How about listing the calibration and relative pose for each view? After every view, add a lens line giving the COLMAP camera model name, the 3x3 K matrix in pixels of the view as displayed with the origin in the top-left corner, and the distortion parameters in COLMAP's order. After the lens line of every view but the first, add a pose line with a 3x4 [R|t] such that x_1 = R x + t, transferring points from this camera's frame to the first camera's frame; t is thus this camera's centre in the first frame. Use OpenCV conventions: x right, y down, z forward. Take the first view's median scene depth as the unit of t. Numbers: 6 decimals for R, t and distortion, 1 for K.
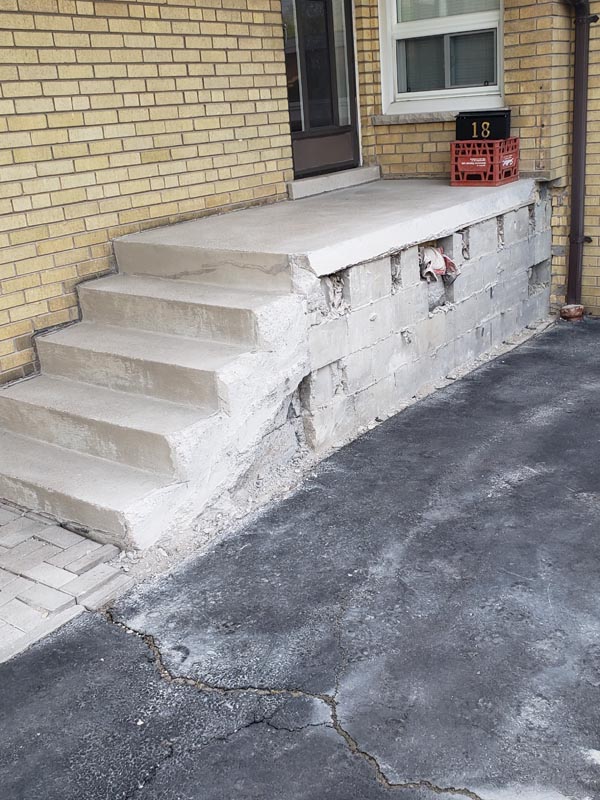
lens RADIAL K [[834.2, 0, 300.0], [0, 834.2, 400.0], [0, 0, 1]] dist [0.000699, -0.037157]
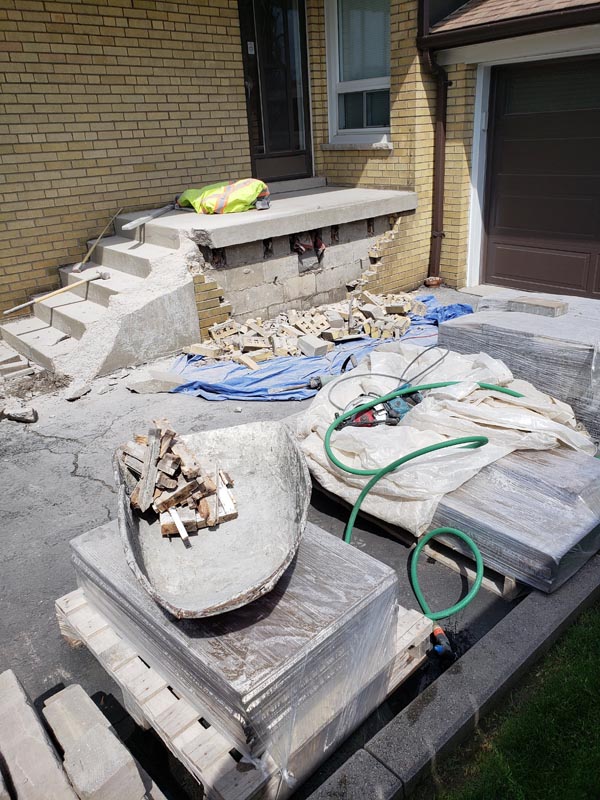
lens RADIAL K [[601.8, 0, 302.7], [0, 601.8, 391.6], [0, 0, 1]] dist [-0.048242, 0.092595]
pose [[0.976445, 0.109865, -0.185702, 0.411692], [-0.093158, 0.990970, 0.096438, 0.012426], [0.194620, -0.076867, 0.977862, -0.165743]]
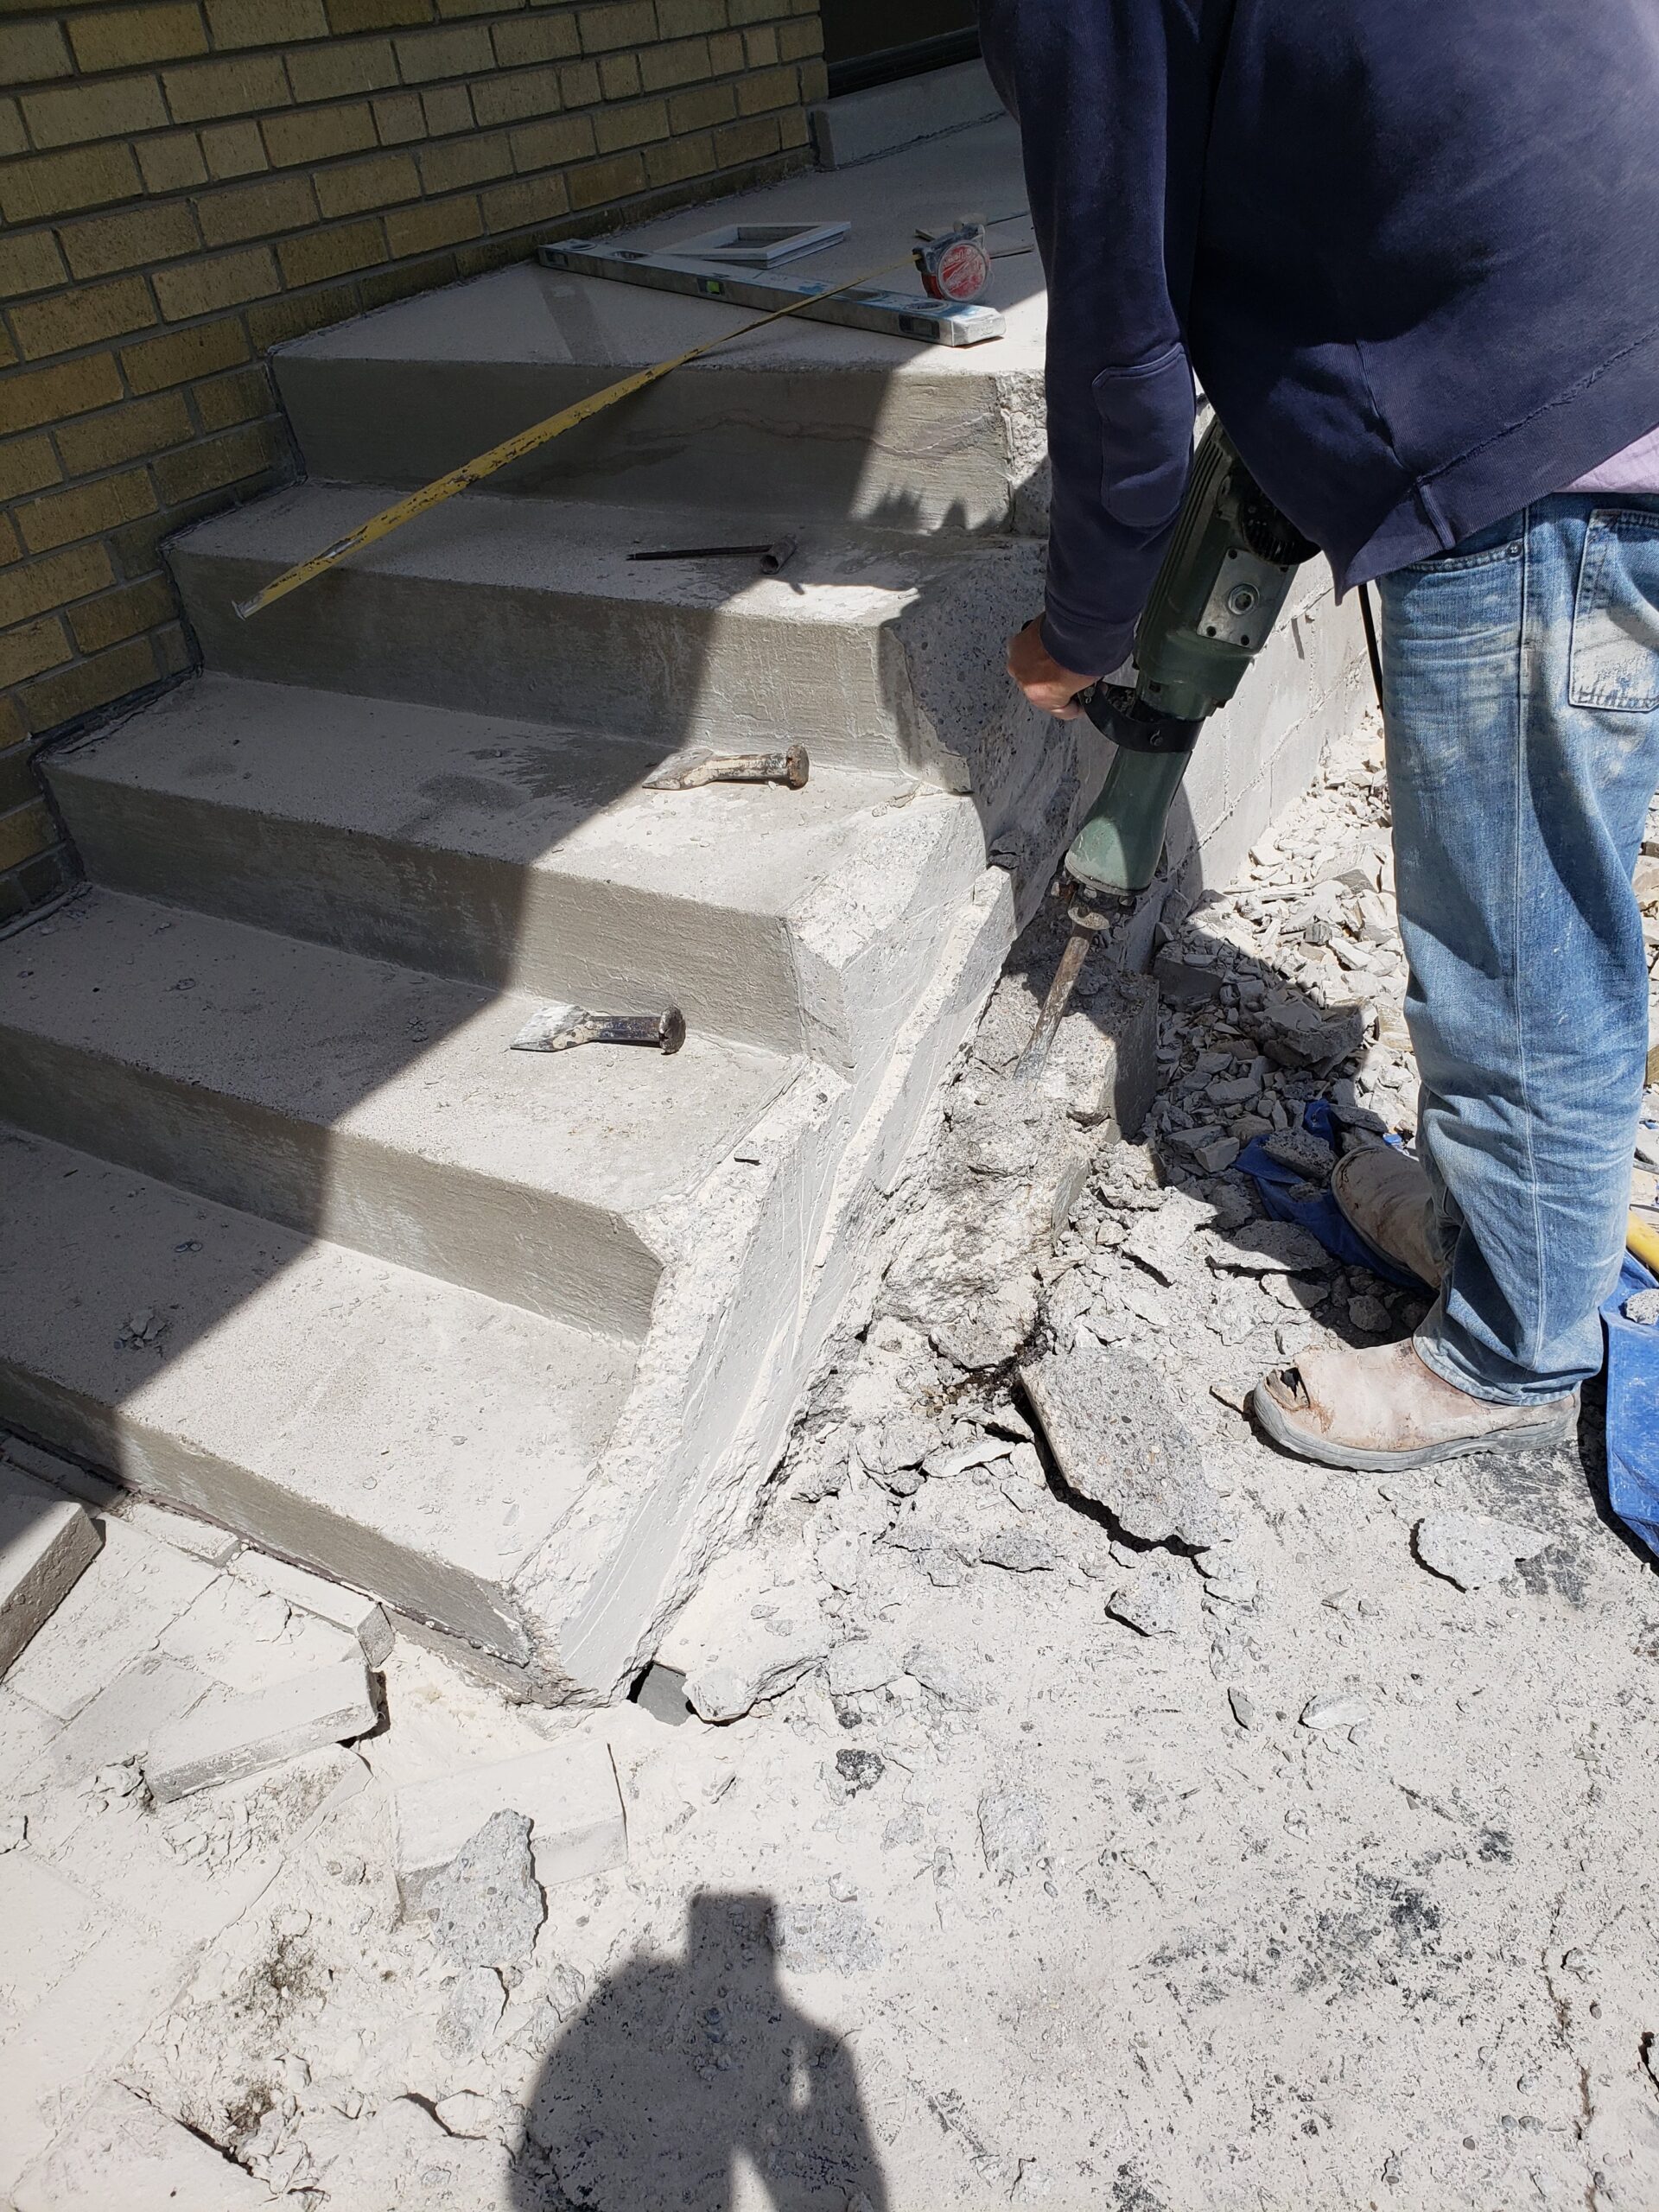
lens RADIAL K [[1682.5, 0, 830.7], [0, 1682.5, 1116.6], [0, 0, 1]] dist [0.001381, -0.000730]
pose [[0.994640, -0.088710, 0.053116, -0.087562], [0.072001, 0.962936, 0.259944, -0.076638], [-0.074207, -0.254726, 0.964162, 0.367848]]
